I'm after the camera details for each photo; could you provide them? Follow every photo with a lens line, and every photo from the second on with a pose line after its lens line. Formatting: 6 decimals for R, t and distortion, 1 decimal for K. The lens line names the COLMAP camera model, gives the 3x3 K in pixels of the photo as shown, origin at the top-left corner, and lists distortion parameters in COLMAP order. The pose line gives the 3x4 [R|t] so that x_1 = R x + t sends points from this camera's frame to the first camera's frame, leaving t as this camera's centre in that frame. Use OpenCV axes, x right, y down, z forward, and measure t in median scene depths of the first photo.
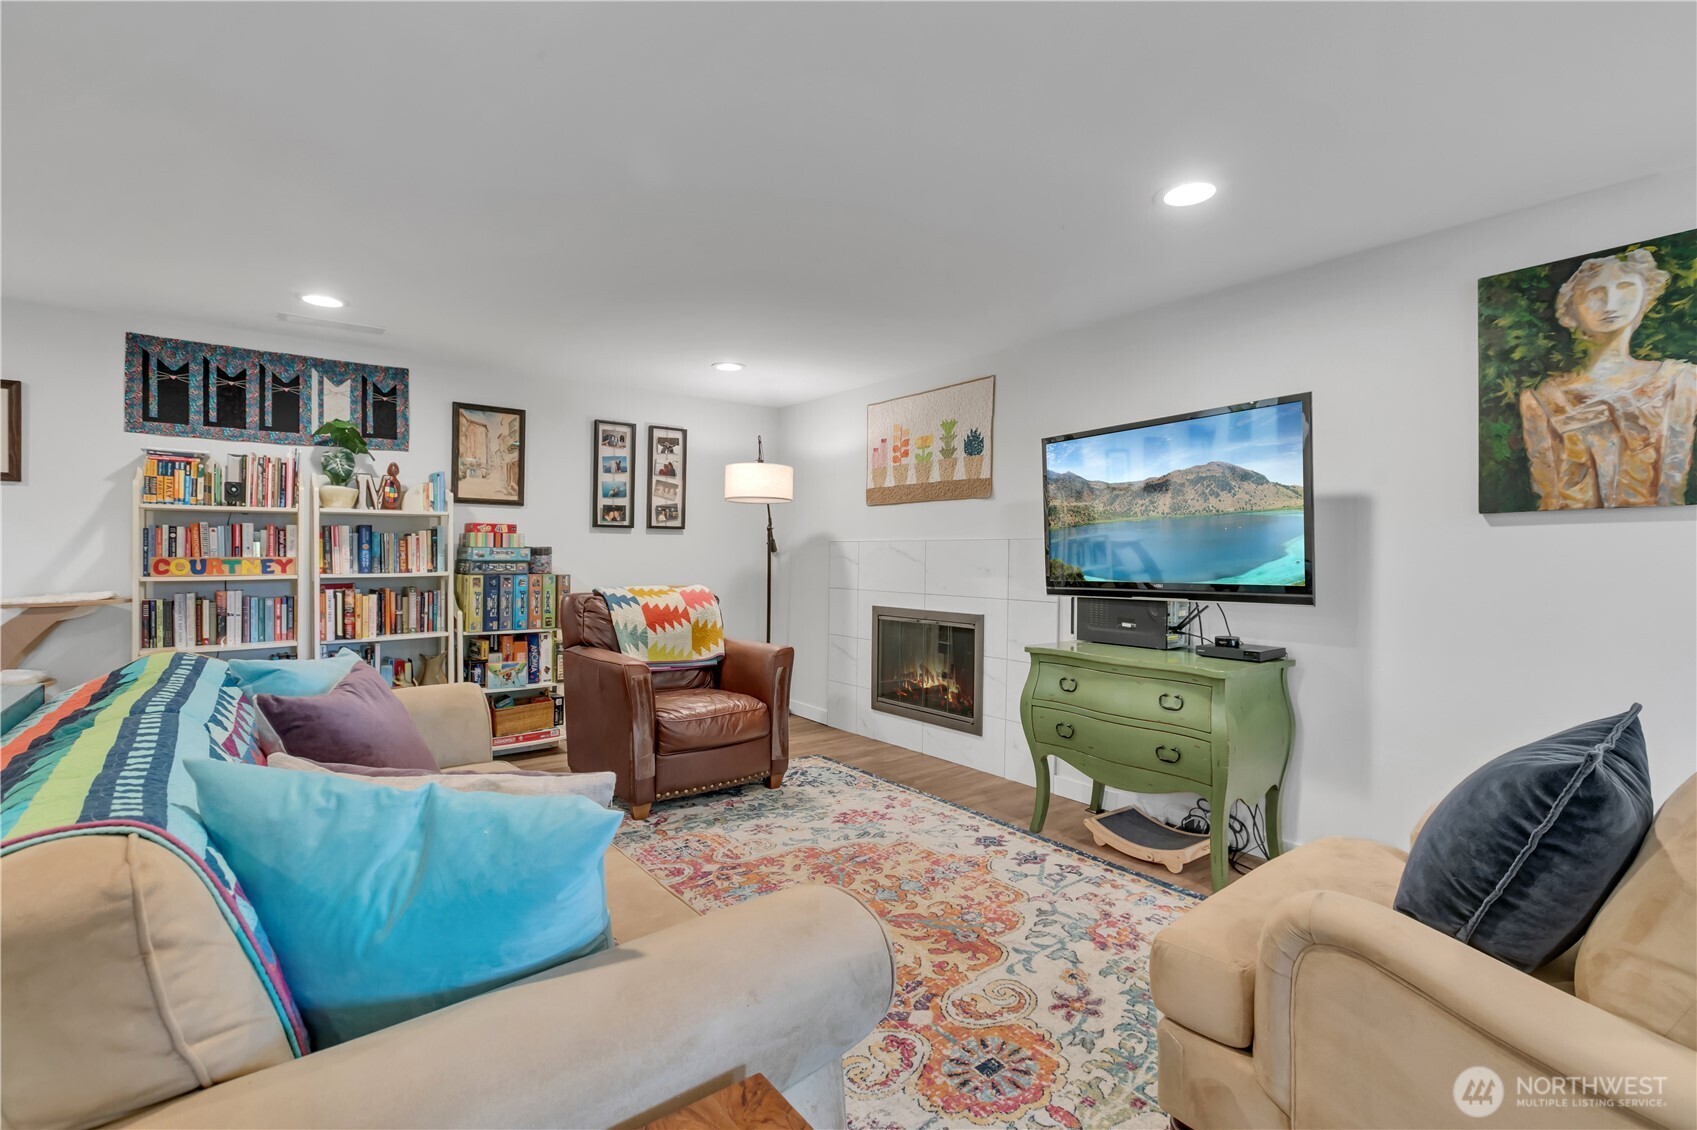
lens RADIAL K [[758.2, 0, 818.0], [0, 758.2, 532.0], [0, 0, 1]] dist [0.000013, -0.000214]
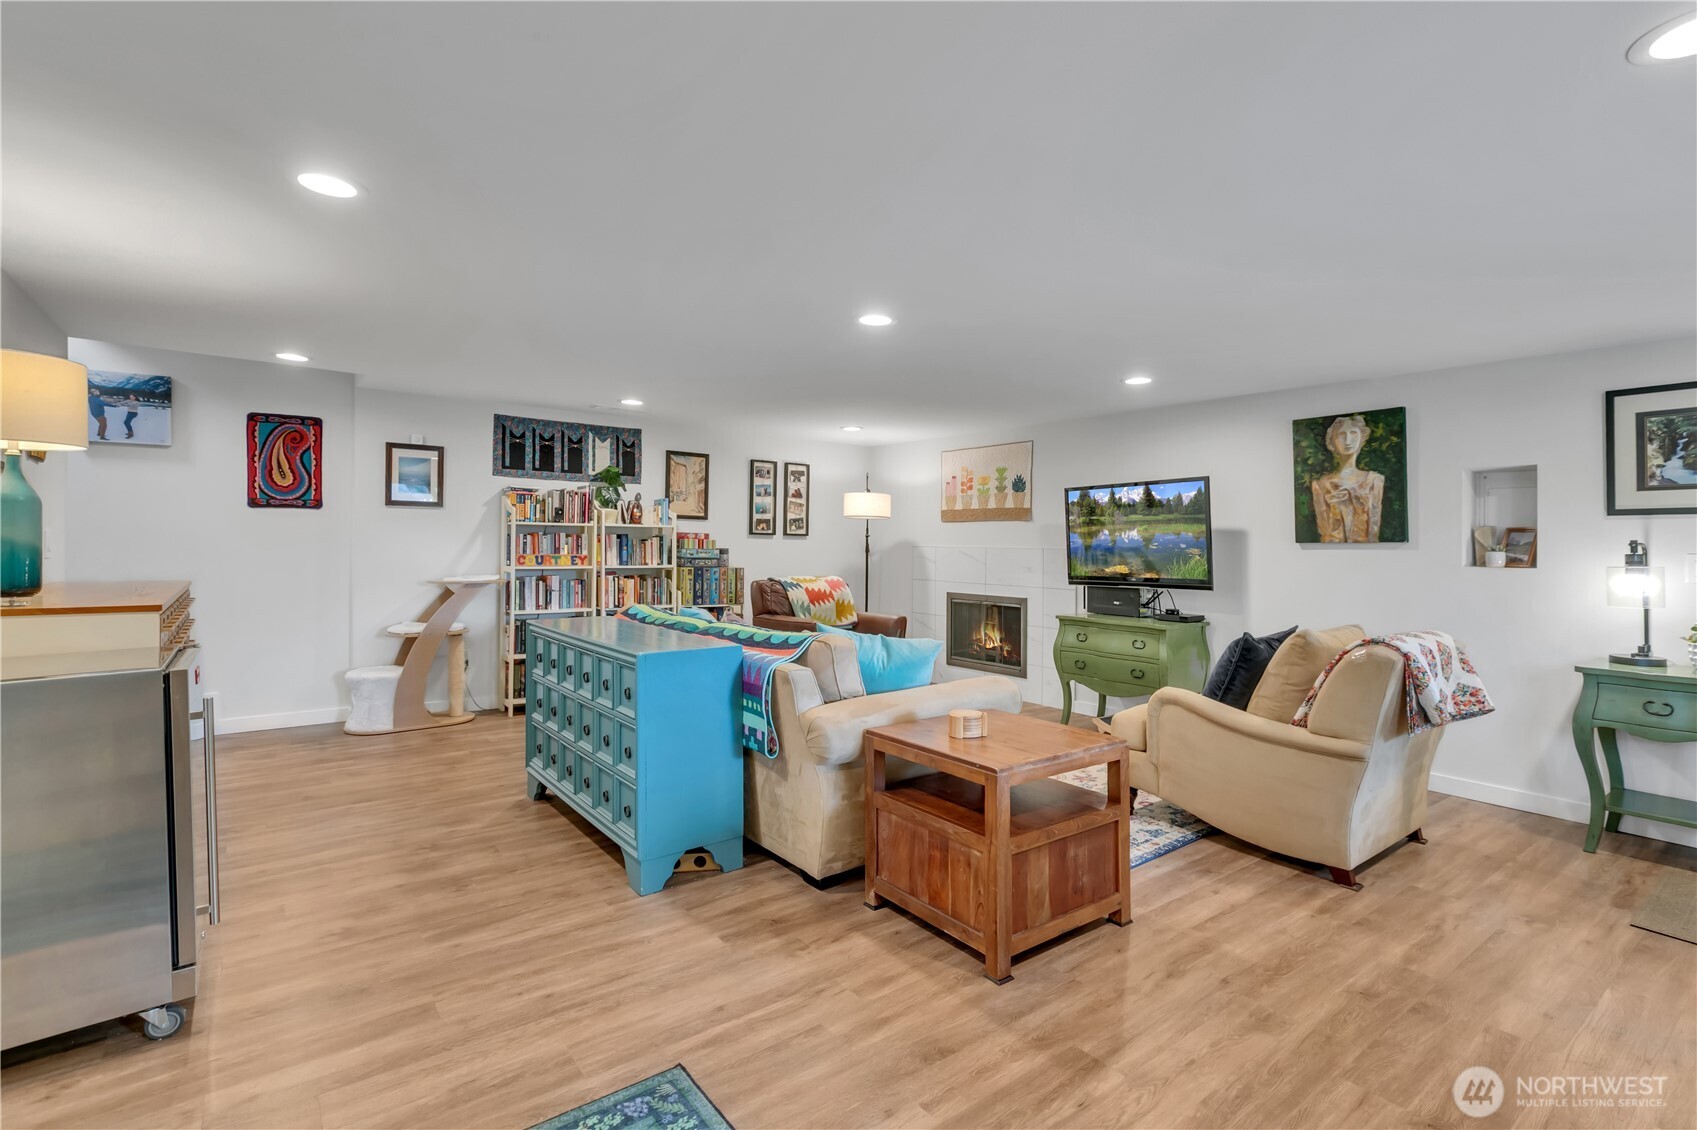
lens RADIAL K [[771.3, 0, 817.4], [0, 771.3, 471.3], [0, 0, 1]] dist [-0.000026, -0.000300]
pose [[0.999740, 0.010166, -0.020411, -0.179871], [-0.011544, 0.997580, -0.068563, -0.034661], [0.019665, 0.068781, 0.997438, -0.592877]]
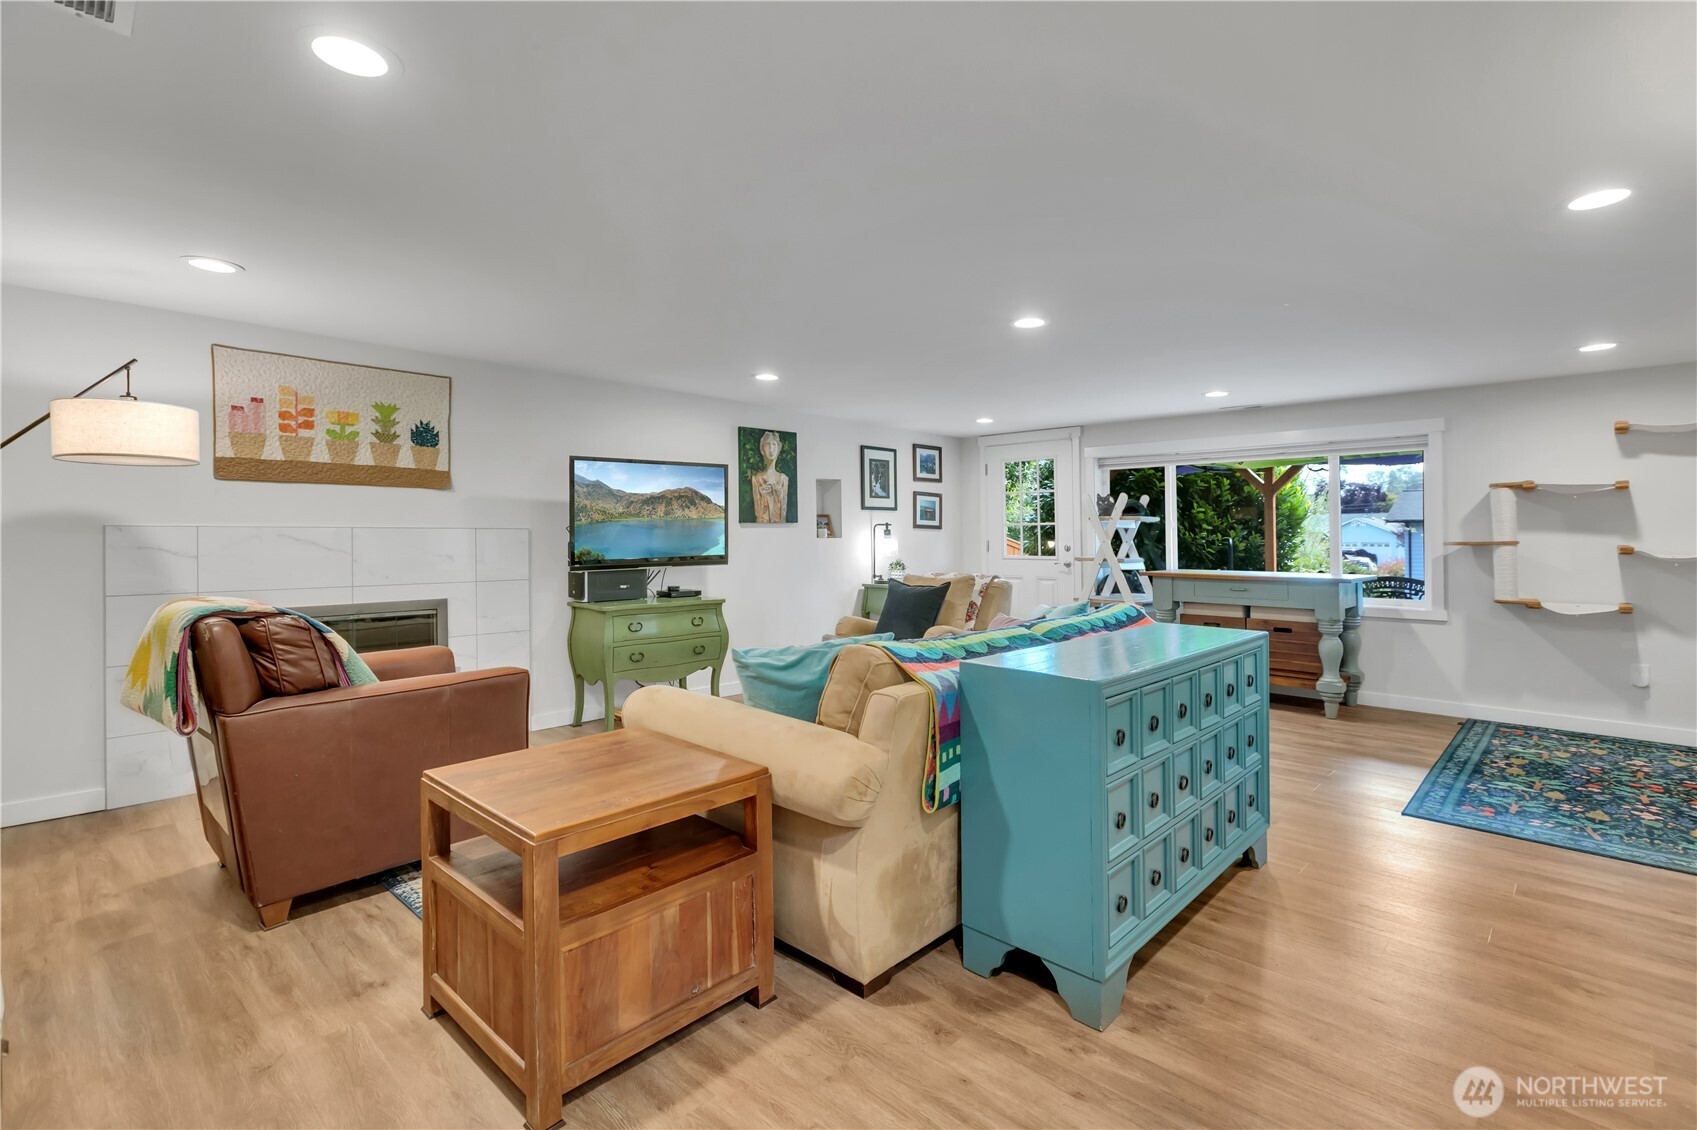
lens RADIAL K [[795.6, 0, 861.9], [0, 795.6, 521.3], [0, 0, 1]] dist [-0.000386, 0.000811]
pose [[-0.187816, 0.012027, 0.982131, -1.038510], [-0.027635, 0.999464, -0.017524, 0.002565], [-0.981815, -0.030433, -0.187383, 0.668505]]
